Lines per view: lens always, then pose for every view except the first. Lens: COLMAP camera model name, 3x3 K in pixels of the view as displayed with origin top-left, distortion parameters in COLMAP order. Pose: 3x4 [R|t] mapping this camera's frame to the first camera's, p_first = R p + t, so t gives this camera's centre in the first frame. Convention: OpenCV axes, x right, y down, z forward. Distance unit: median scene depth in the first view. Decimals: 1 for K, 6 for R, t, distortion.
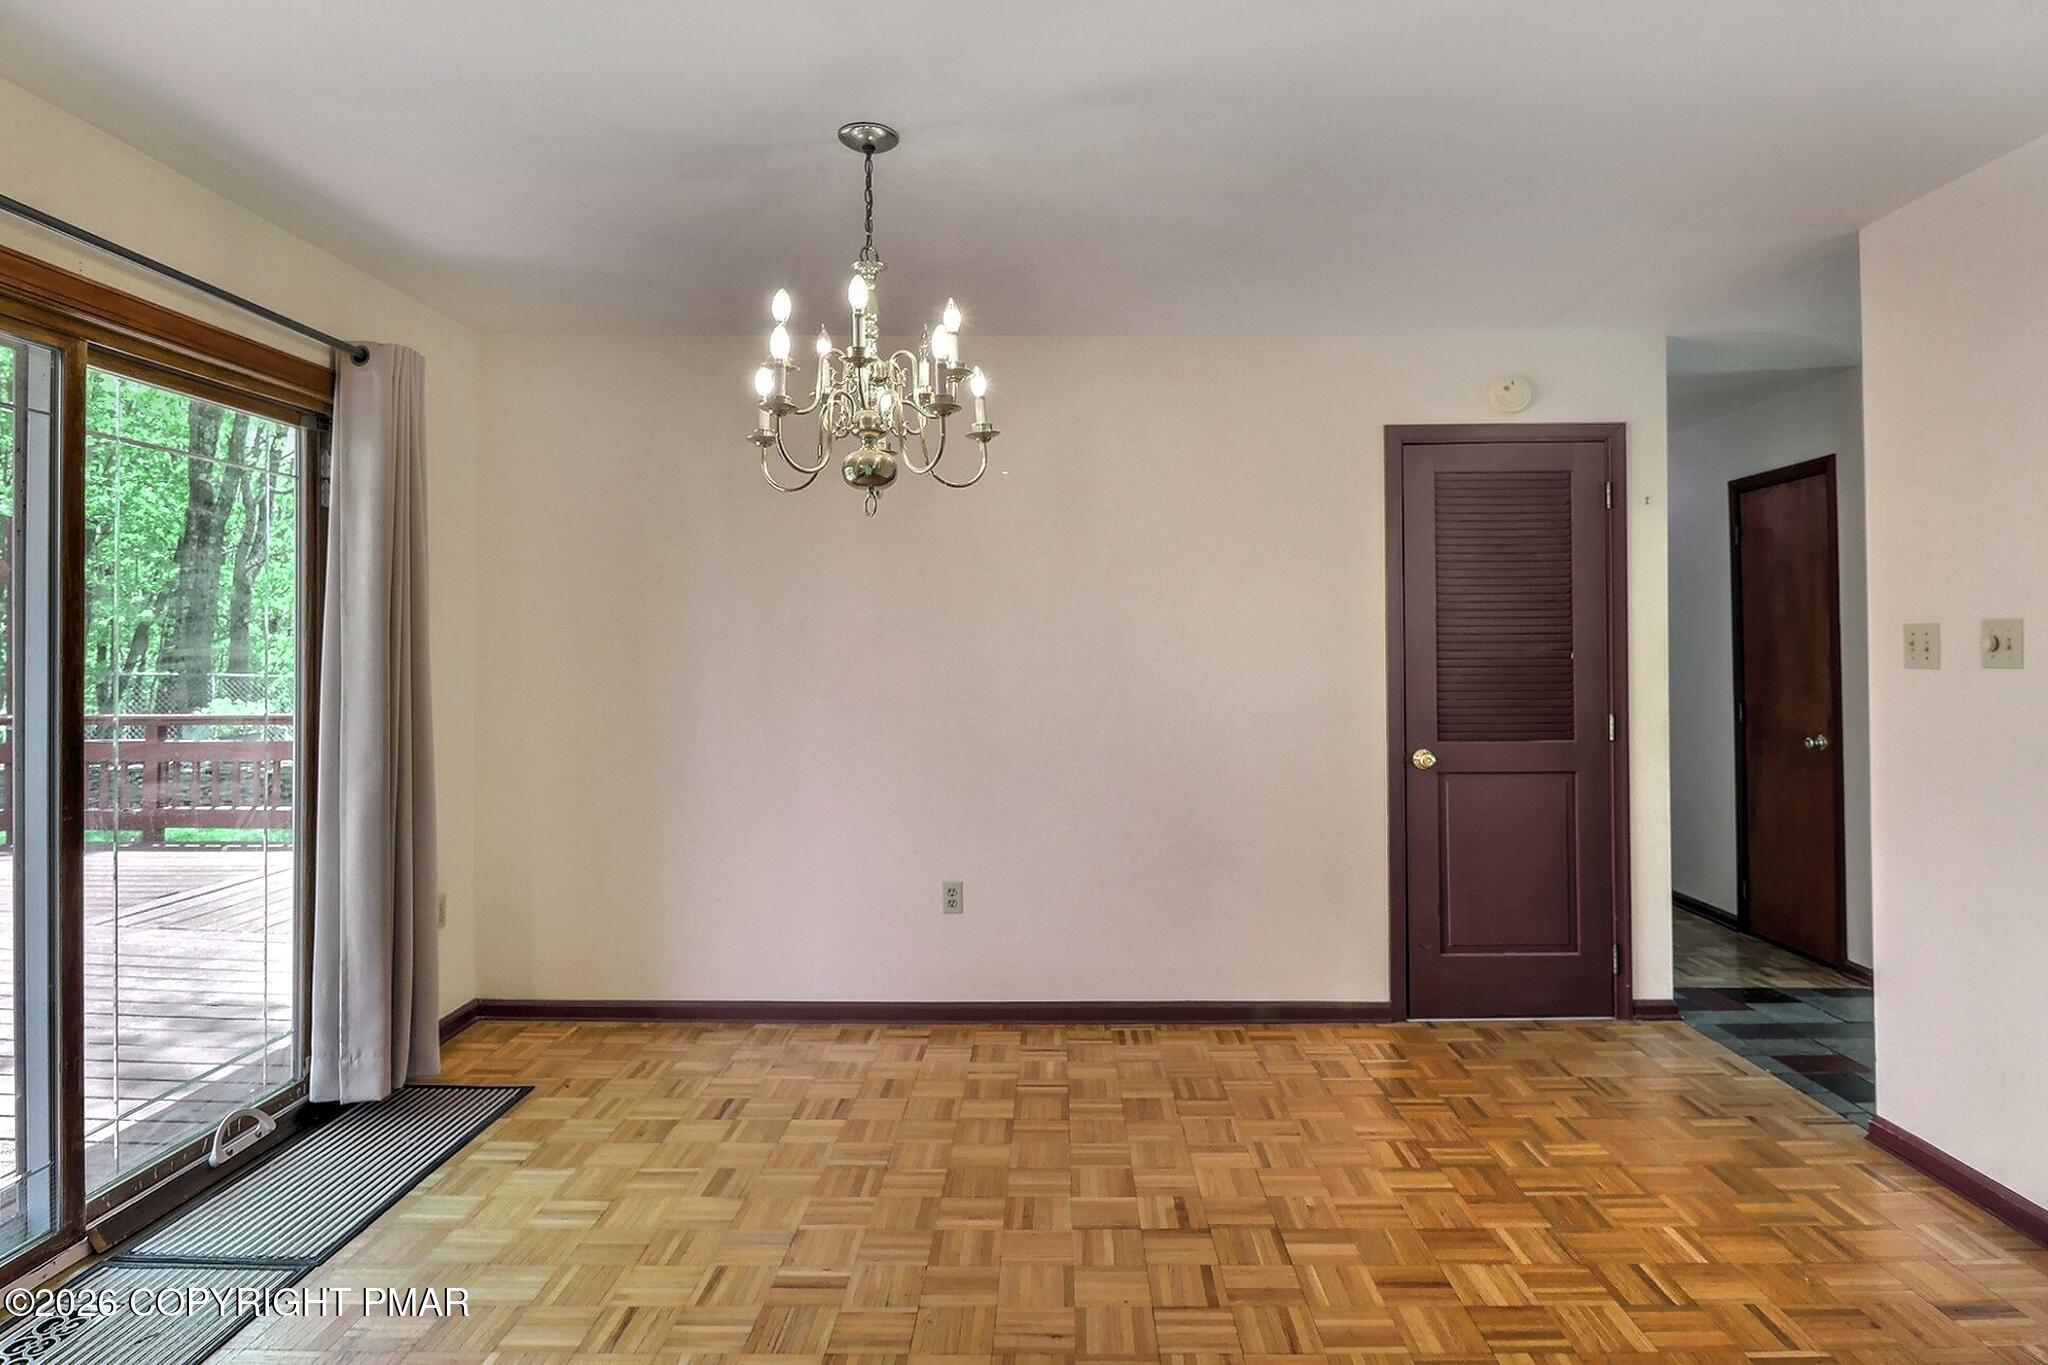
lens RADIAL K [[1169.8, 0, 966.5], [0, 1169.8, 638.6], [0, 0, 1]] dist [-0.004044, -0.005785]
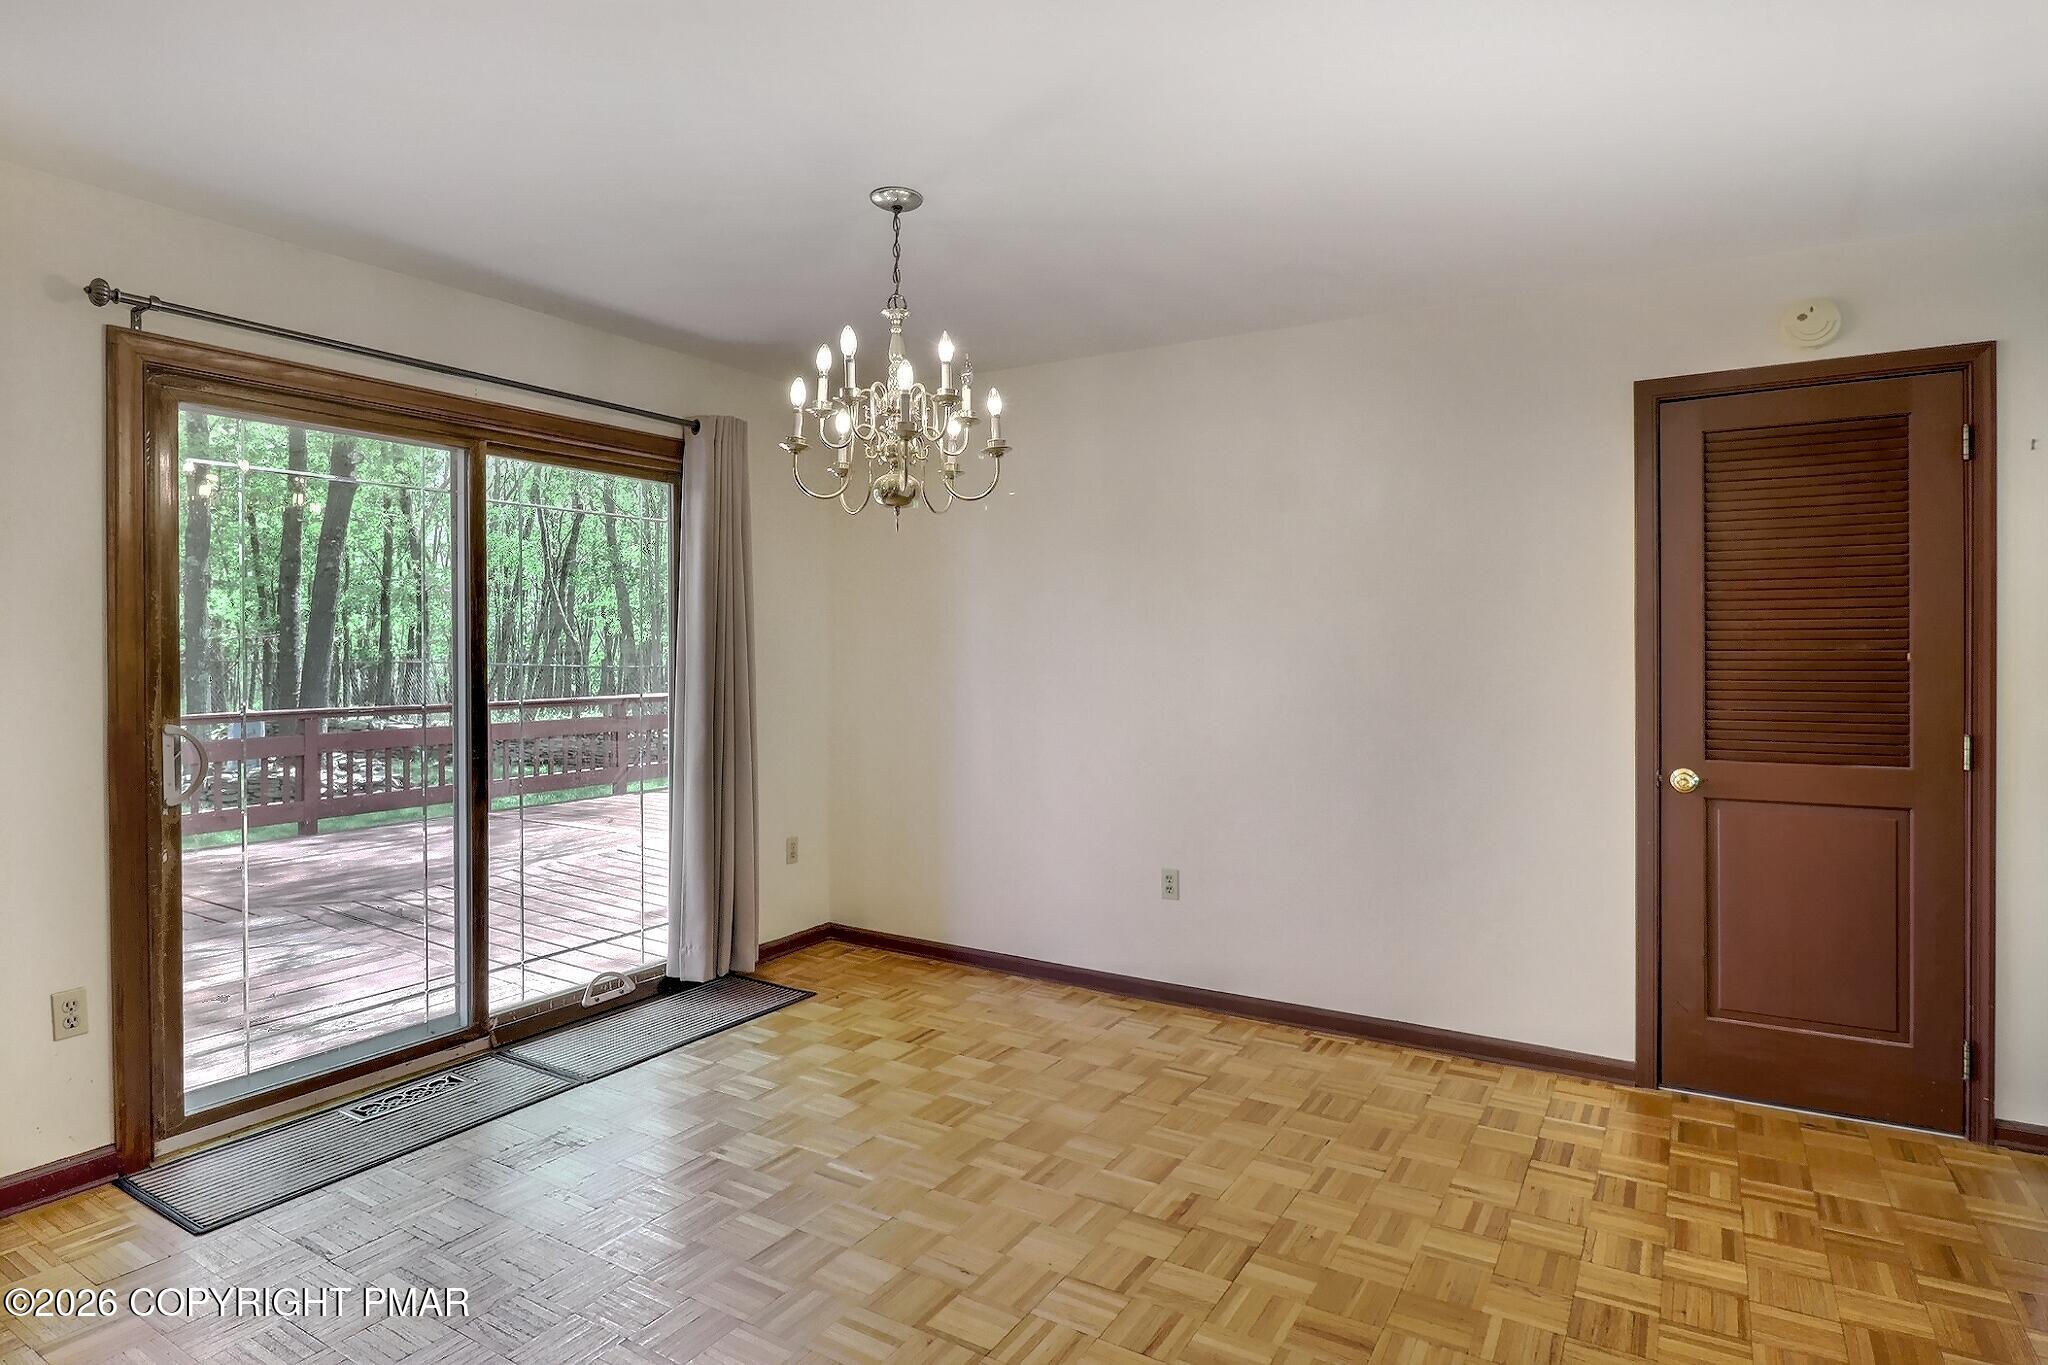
lens RADIAL K [[1104.3, 0, 1003.7], [0, 1104.3, 656.6], [0, 0, 1]] dist [0.001527, -0.011070]
pose [[0.858535, 0.005695, -0.512723, 0.432868], [0.003721, 0.999843, 0.017336, -0.000017], [0.512741, -0.016791, 0.858379, 0.091525]]
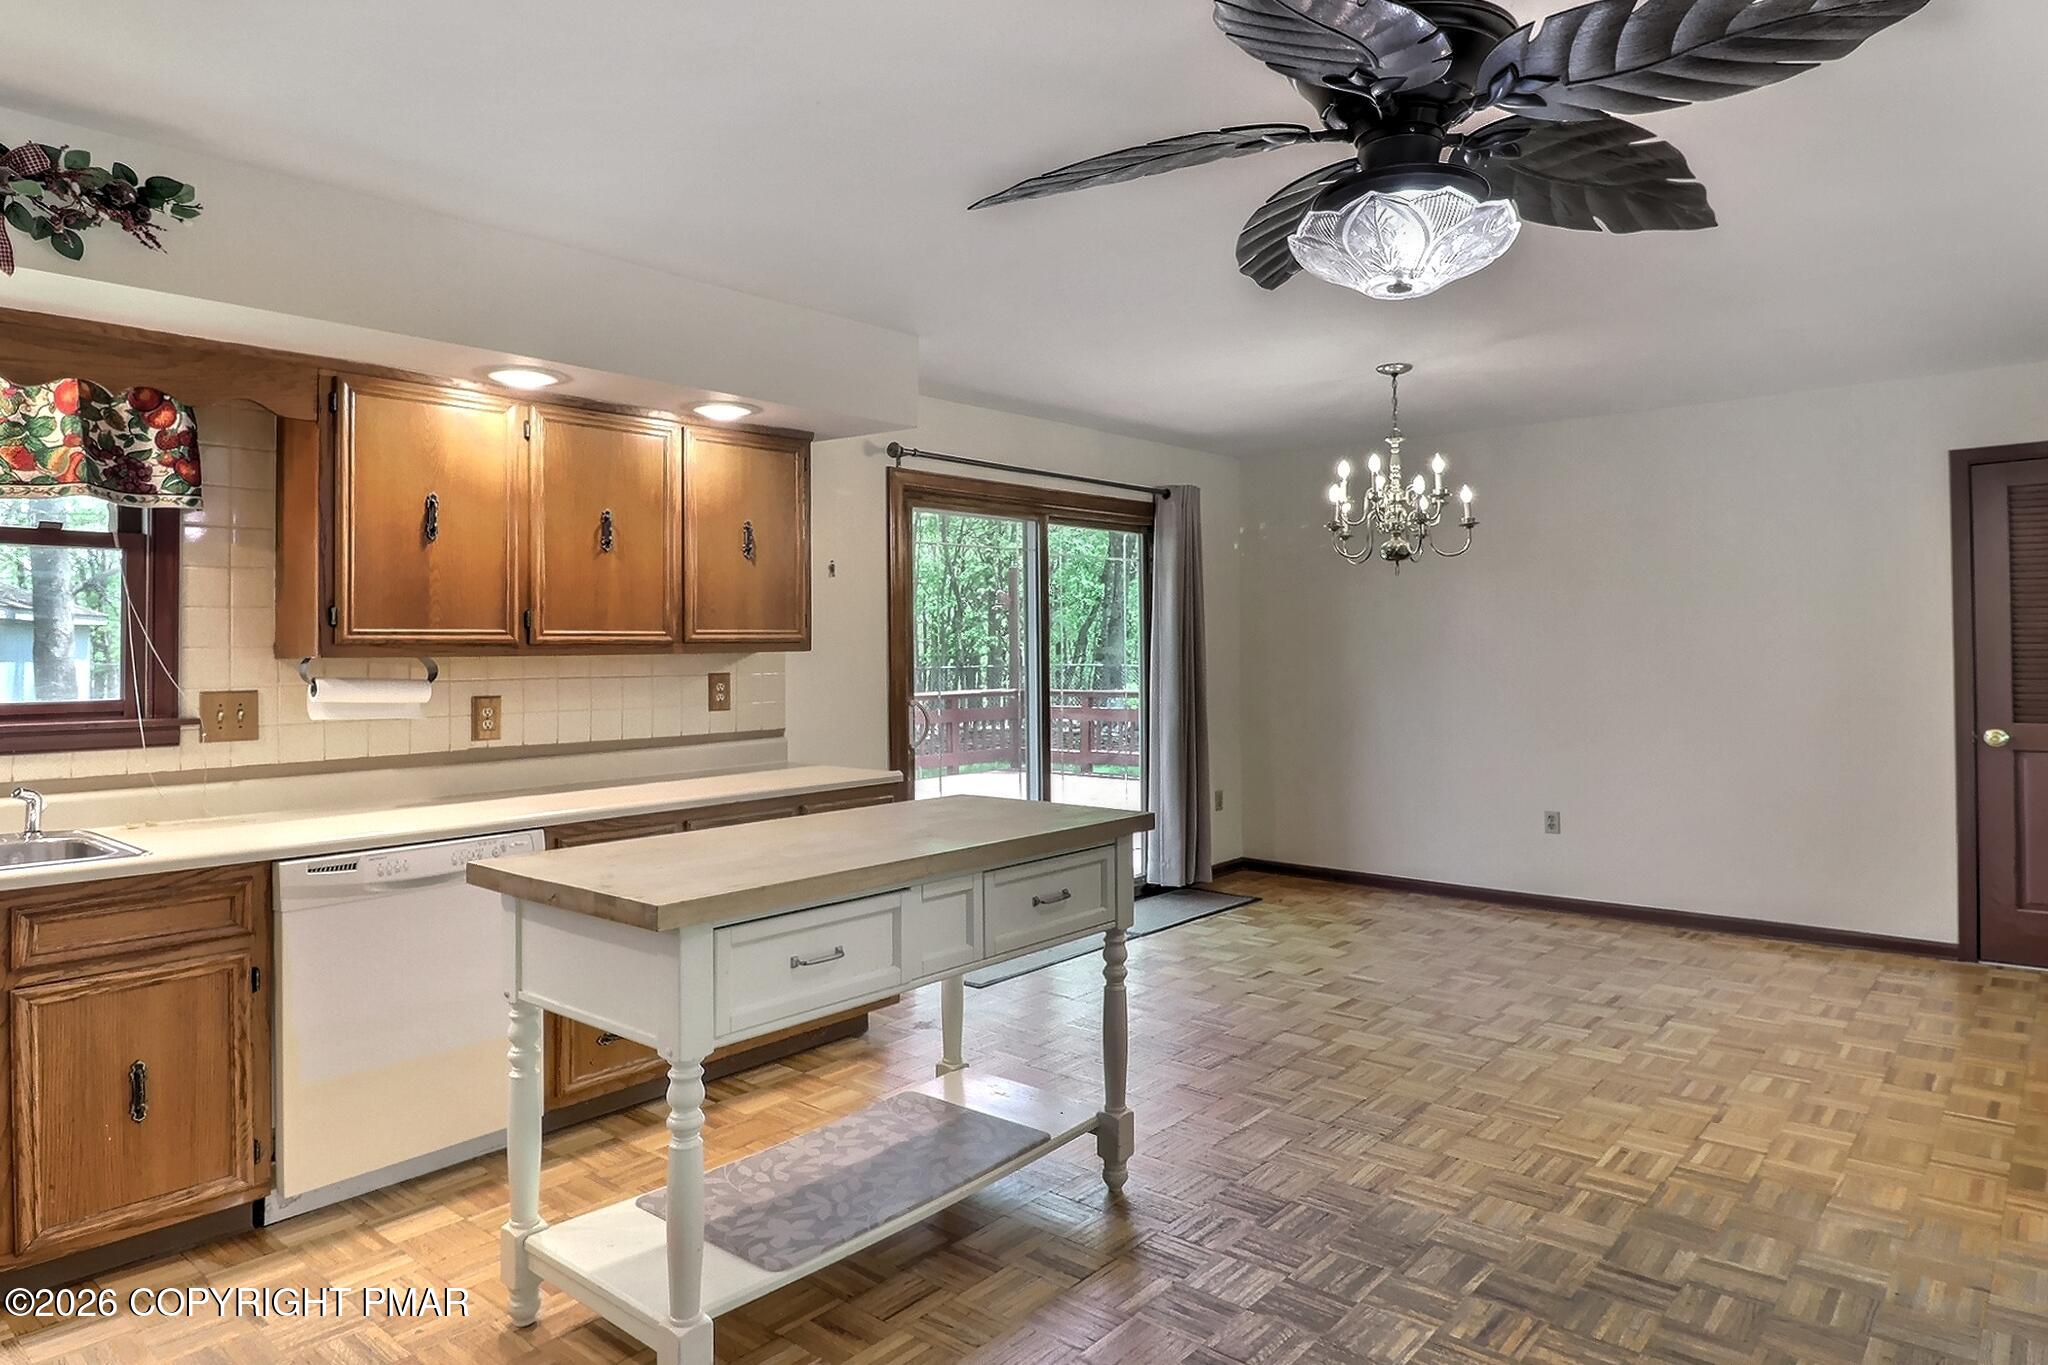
lens RADIAL K [[1169.8, 0, 867.7], [0, 1169.8, 654.9], [0, 0, 1]] dist [-0.004044, -0.005785]
pose [[0.696390, -0.004172, -0.717652, 0.500441], [0.018892, 0.999743, 0.012521, -0.015380], [0.717415, -0.022278, 0.696290, -0.668448]]
